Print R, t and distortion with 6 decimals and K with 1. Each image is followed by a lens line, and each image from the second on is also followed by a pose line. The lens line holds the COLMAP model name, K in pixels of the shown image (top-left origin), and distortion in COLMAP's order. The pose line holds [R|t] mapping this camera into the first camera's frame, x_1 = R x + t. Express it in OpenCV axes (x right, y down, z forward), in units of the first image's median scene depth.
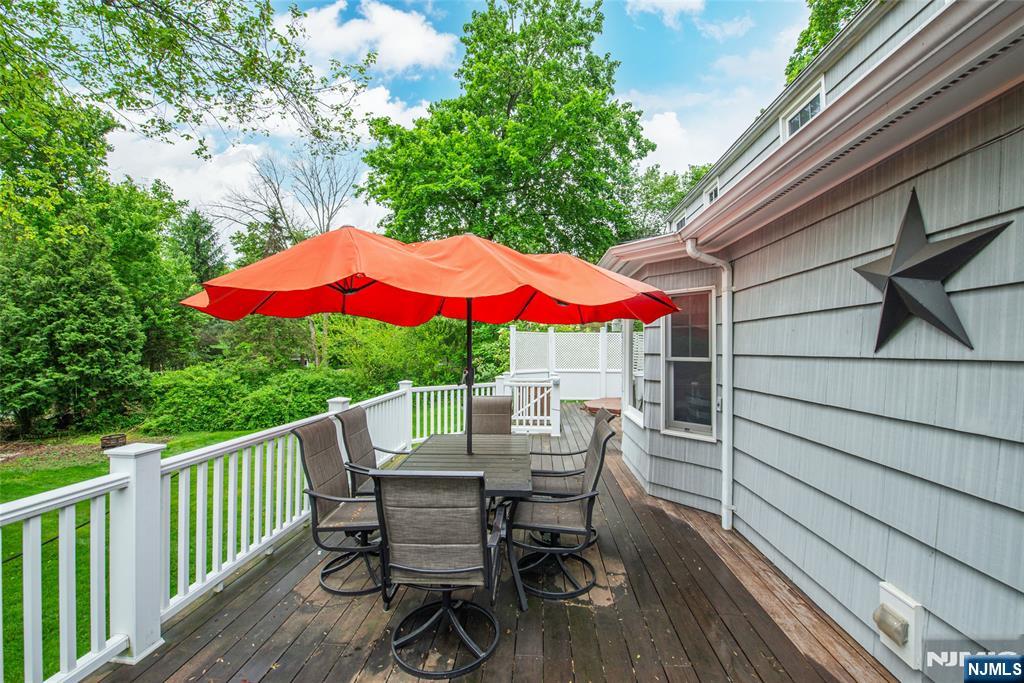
lens RADIAL K [[408.3, 0, 516.2], [0, 408.3, 342.1], [0, 0, 1]] dist [-0.019554, -0.001389]
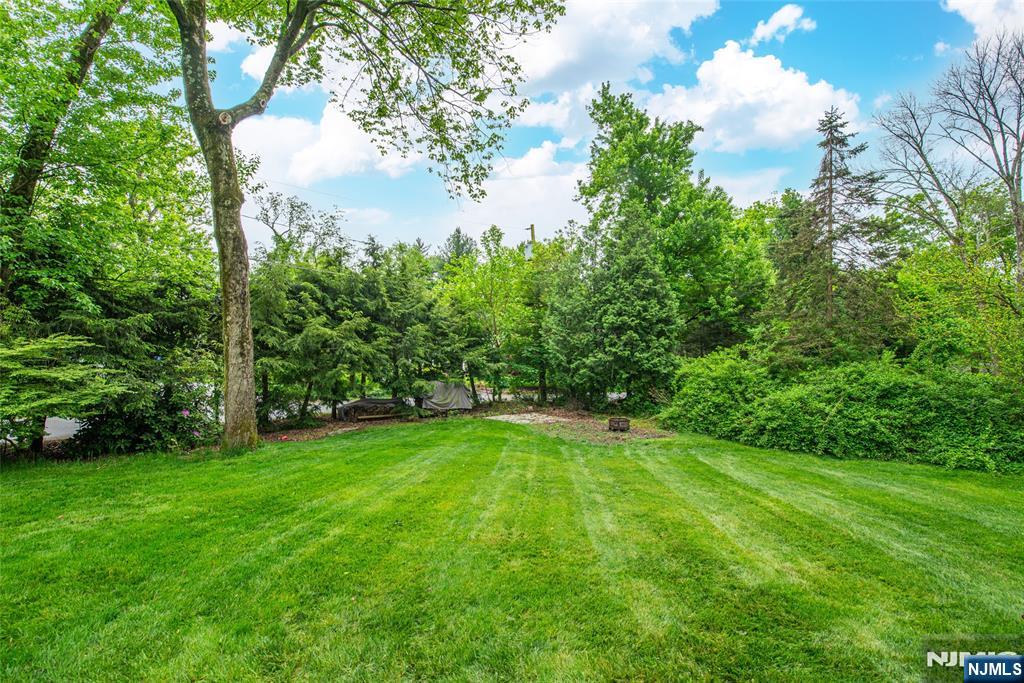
lens RADIAL K [[408.3, 0, 510.0], [0, 408.3, 343.6], [0, 0, 1]] dist [-0.019554, -0.001389]
pose [[0.181475, -0.025745, -0.983059, -0.090405], [-0.019444, 0.999368, -0.029761, 0.076630], [0.983203, 0.024515, 0.180859, 0.476800]]
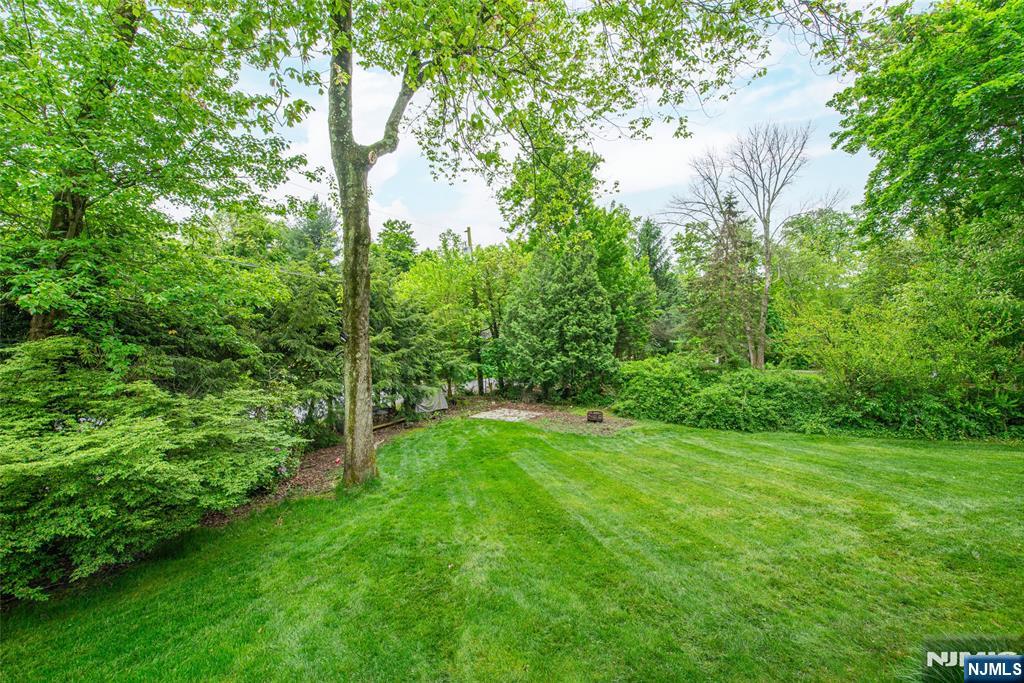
lens RADIAL K [[408.3, 0, 511.5], [0, 408.3, 342.0], [0, 0, 1]] dist [-0.019554, -0.001389]
pose [[0.562060, 0.031275, -0.826505, -0.121243], [-0.024085, 0.999480, 0.021441, 0.003409], [0.826745, 0.007855, 0.562521, 0.084279]]
